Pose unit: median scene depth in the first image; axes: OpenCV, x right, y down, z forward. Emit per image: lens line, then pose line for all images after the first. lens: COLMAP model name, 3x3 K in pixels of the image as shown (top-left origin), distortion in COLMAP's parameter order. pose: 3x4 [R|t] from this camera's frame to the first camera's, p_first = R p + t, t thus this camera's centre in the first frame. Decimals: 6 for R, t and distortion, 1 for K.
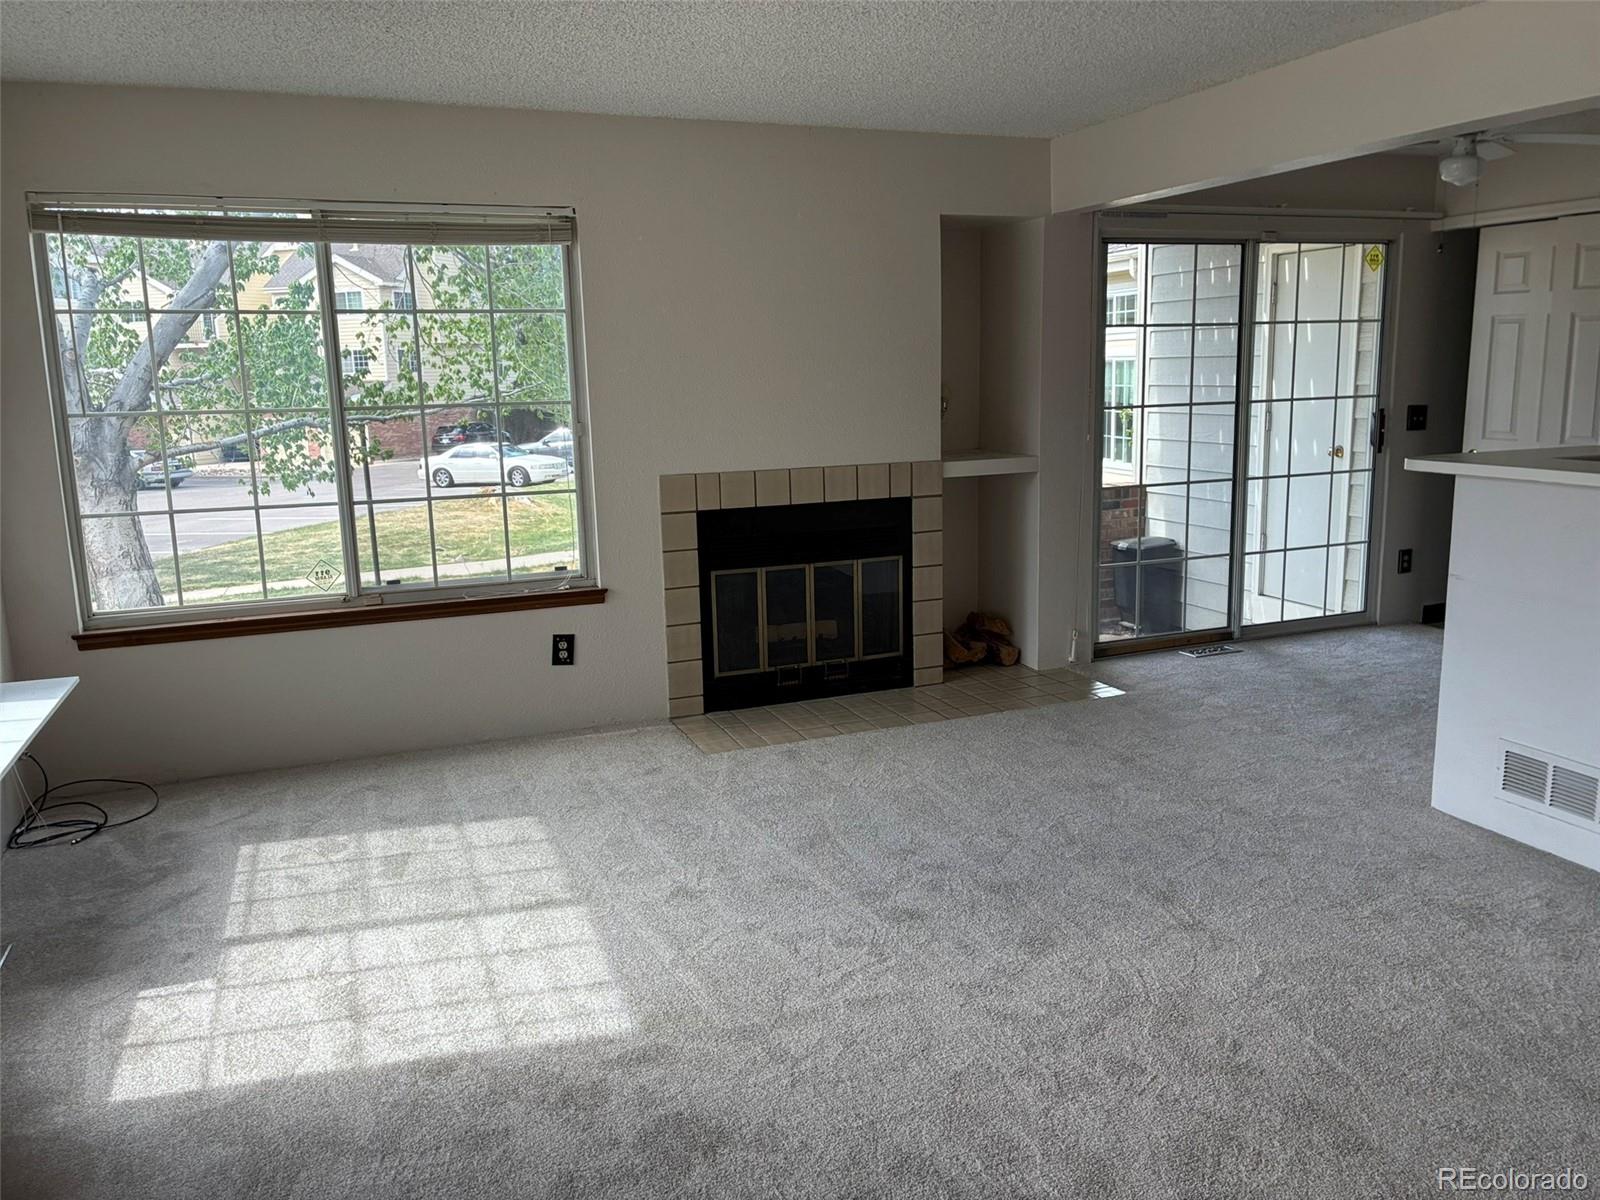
lens RADIAL K [[1221.3, 0, 805.5], [0, 1221.3, 591.6], [0, 0, 1]] dist [0.050893, -0.071234]
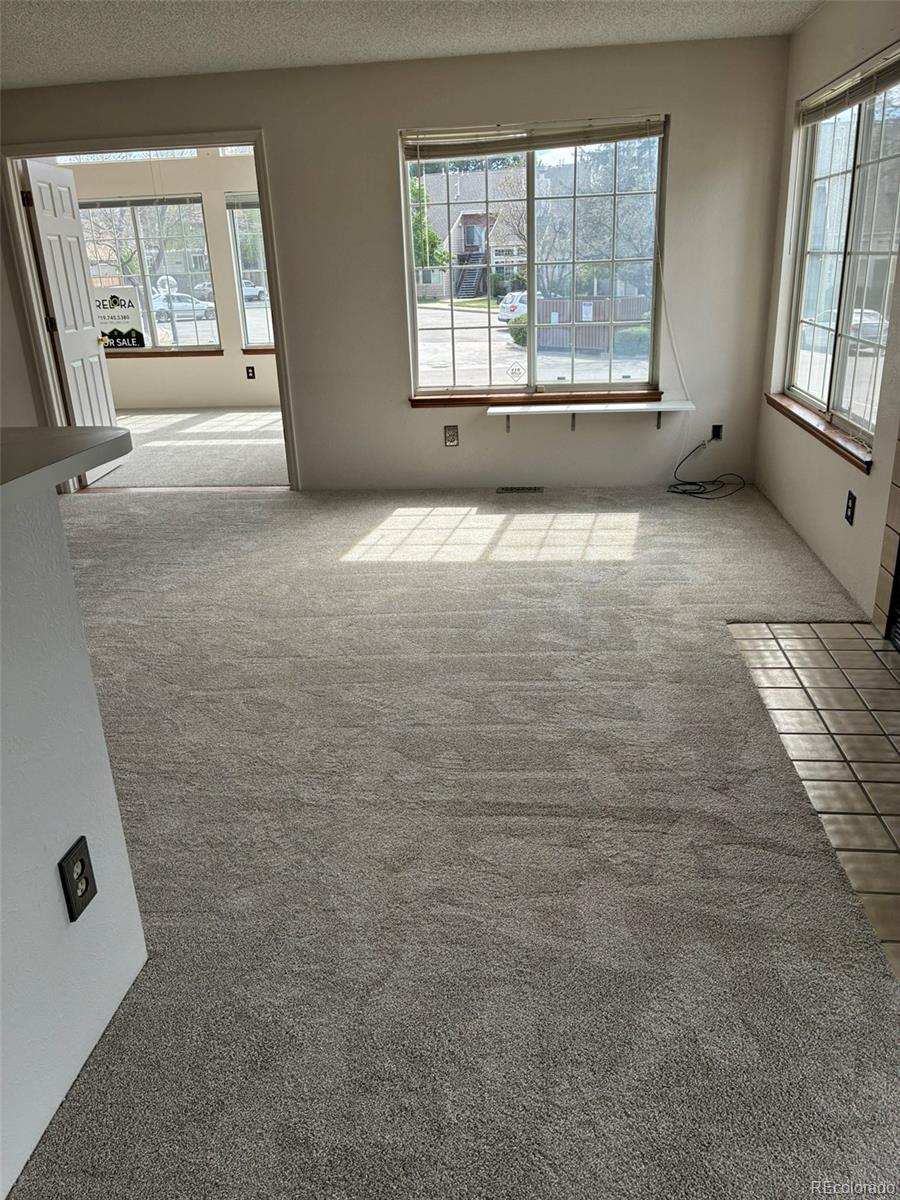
lens RADIAL K [[916.0, 0, 450.0], [0, 916.0, 600.0], [0, 0, 1]] dist [0.050893, -0.071234]
pose [[-0.508476, 0.338345, -0.791817, 0.808035], [-0.102387, 0.889287, 0.445743, -0.261552], [0.854967, 0.307721, -0.417539, 1.371924]]
